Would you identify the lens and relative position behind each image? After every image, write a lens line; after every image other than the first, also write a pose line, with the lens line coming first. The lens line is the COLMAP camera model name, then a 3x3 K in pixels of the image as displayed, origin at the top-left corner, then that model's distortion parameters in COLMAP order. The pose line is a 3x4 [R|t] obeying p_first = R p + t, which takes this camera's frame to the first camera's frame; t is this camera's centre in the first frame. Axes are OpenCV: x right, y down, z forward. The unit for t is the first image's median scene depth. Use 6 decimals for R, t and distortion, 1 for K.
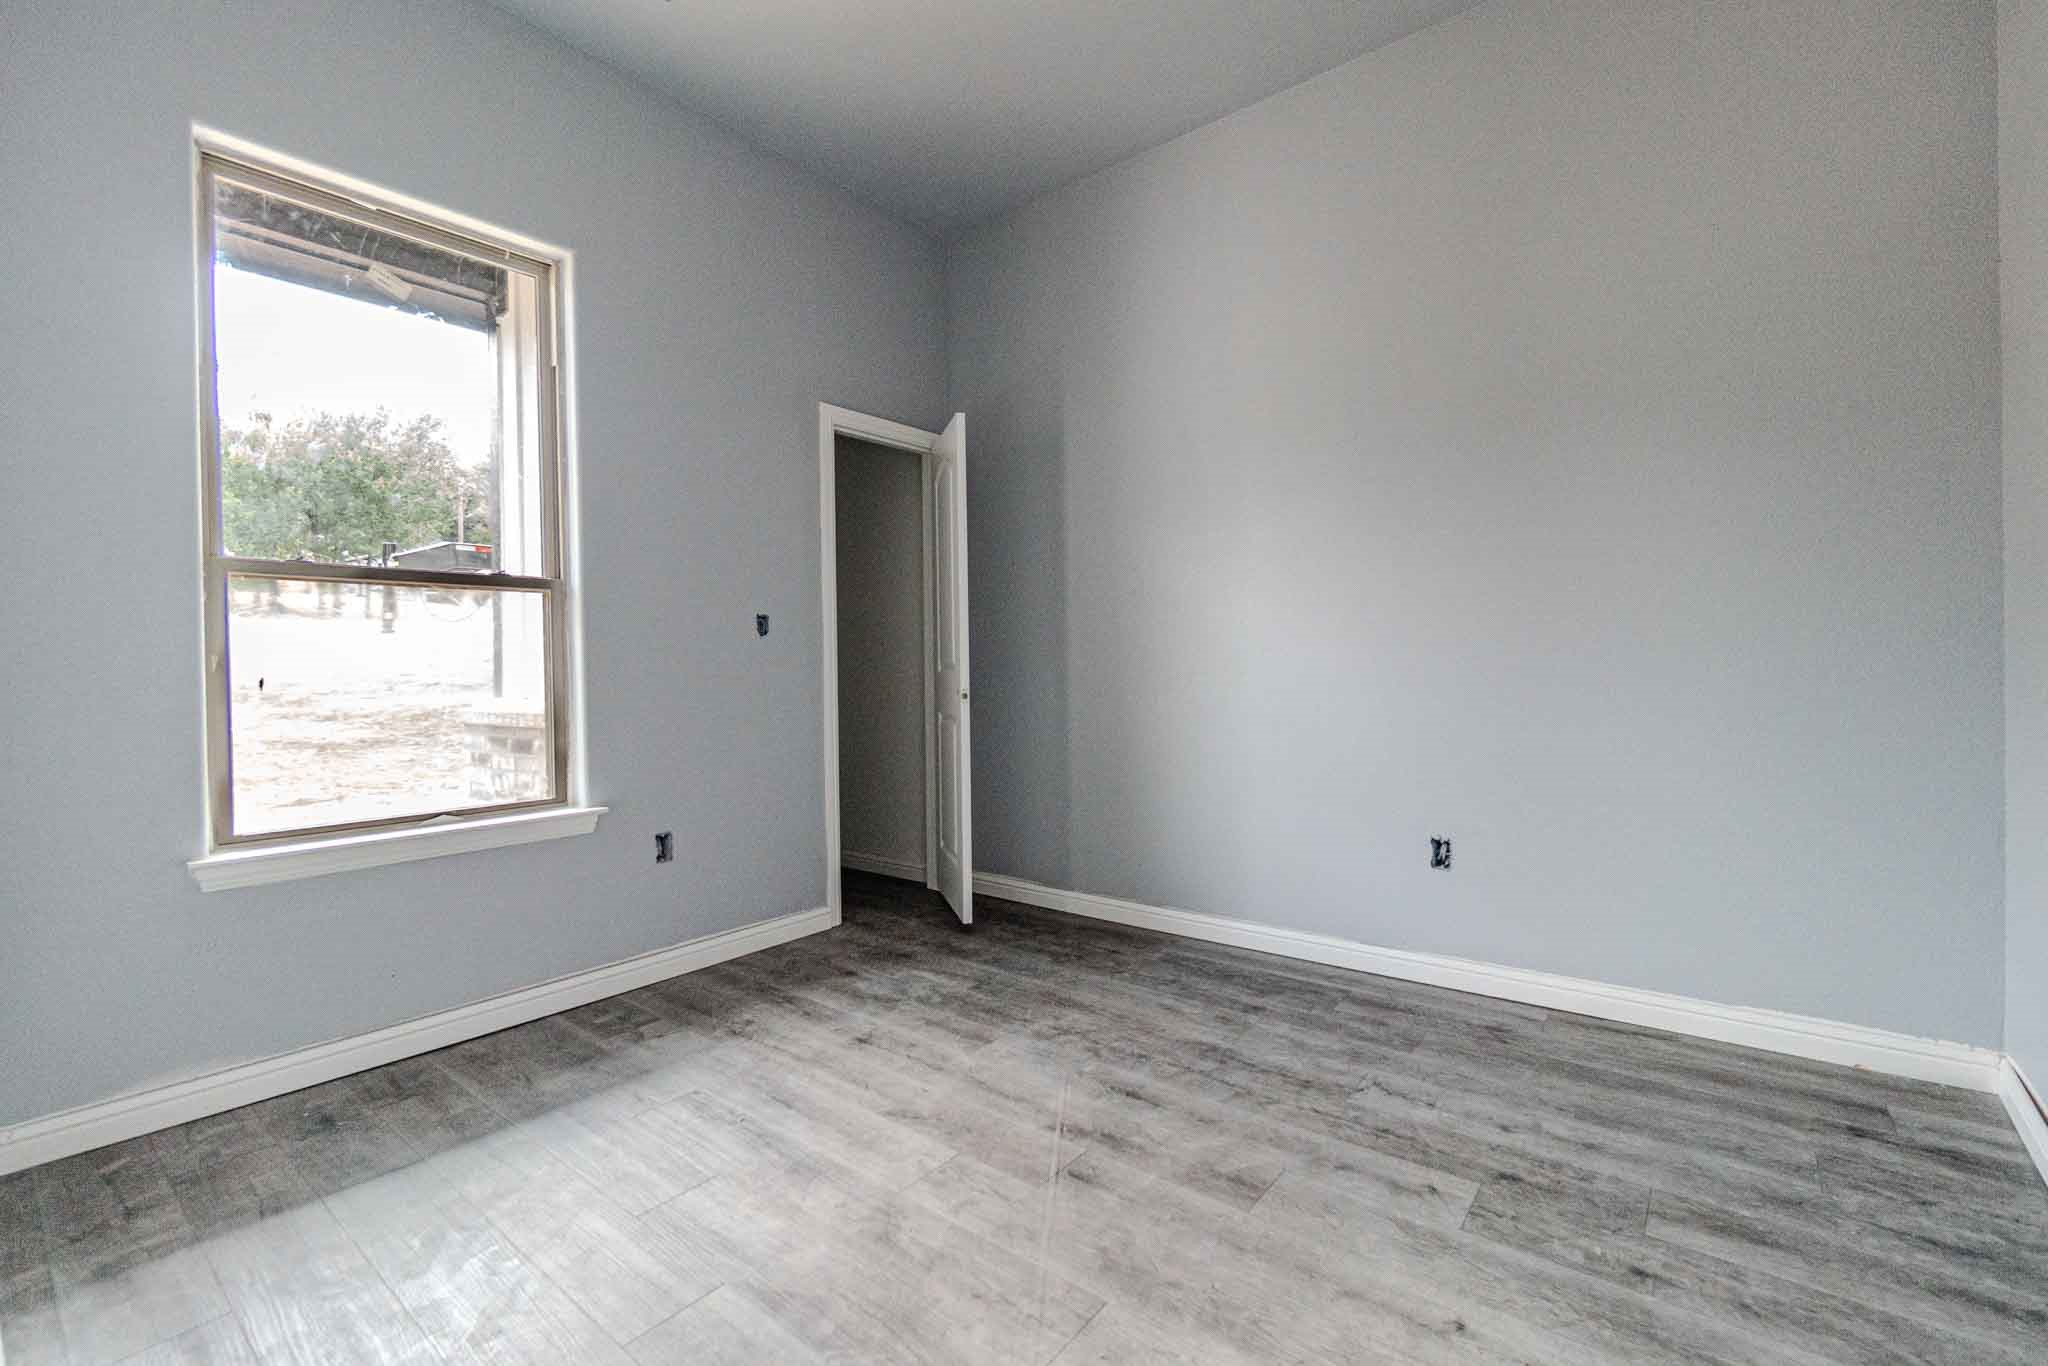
lens RADIAL K [[888.9, 0, 1023.2], [0, 888.9, 664.9], [0, 0, 1]] dist [-0.007656, 0.002676]
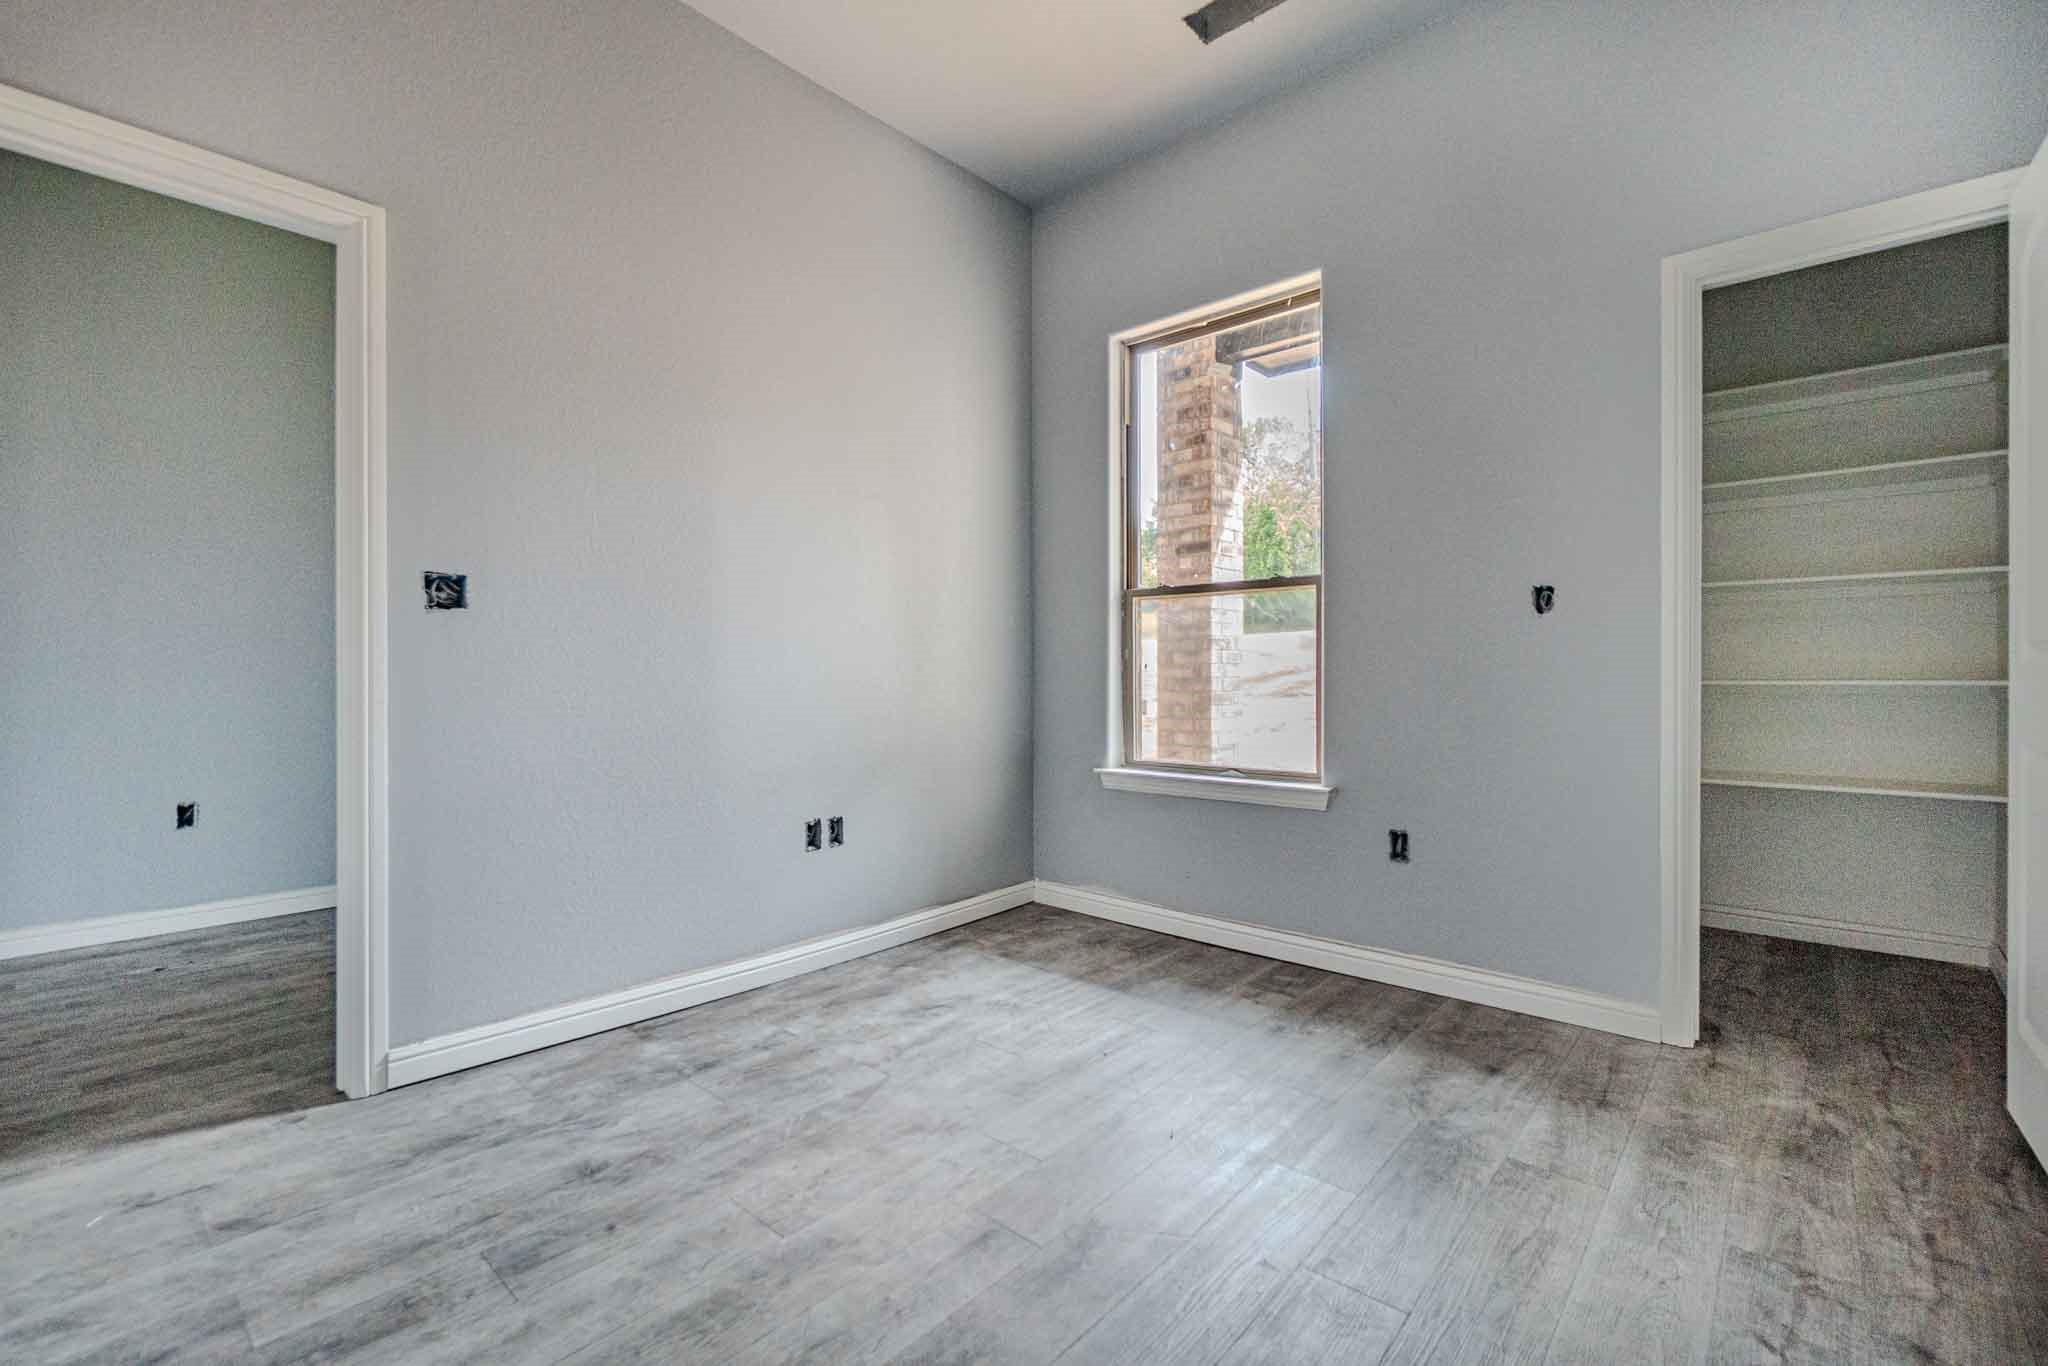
lens RADIAL K [[888.9, 0, 1021.3], [0, 888.9, 677.5], [0, 0, 1]] dist [-0.007656, 0.002676]
pose [[-0.057912, 0.022096, -0.998077, 0.640990], [0.008142, 0.999732, 0.021660, 0.002271], [0.998289, -0.006872, -0.058076, 0.753990]]
